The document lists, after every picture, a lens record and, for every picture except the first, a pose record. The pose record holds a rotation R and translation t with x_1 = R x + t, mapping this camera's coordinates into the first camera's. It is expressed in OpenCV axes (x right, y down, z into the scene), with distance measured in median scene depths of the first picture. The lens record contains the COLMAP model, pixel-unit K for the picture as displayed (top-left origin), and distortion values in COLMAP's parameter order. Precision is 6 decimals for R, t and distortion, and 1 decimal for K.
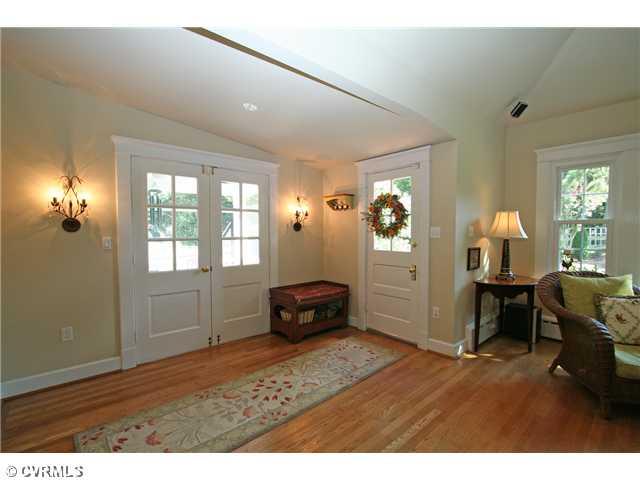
lens RADIAL K [[292.3, 0, 318.4], [0, 292.3, 243.0], [0, 0, 1]] dist [-0.017640, 0.000710]
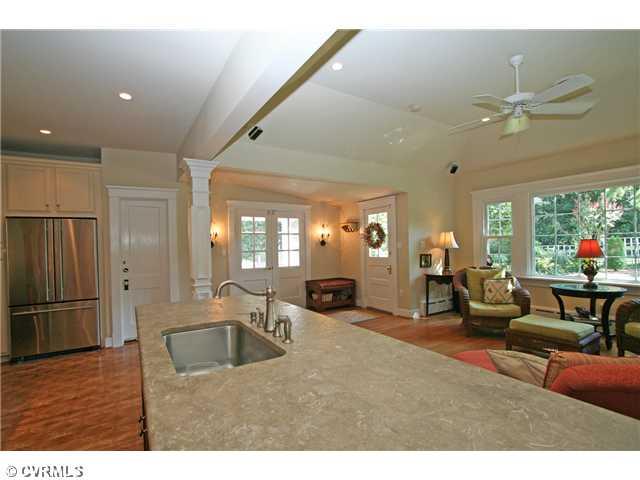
lens RADIAL K [[292.3, 0, 318.1], [0, 292.3, 241.5], [0, 0, 1]] dist [-0.017640, 0.000710]
pose [[0.988985, -0.018684, -0.146830, 0.159107], [0.010660, 0.998416, -0.055249, 0.027258], [0.147629, 0.053075, 0.987618, -0.677378]]
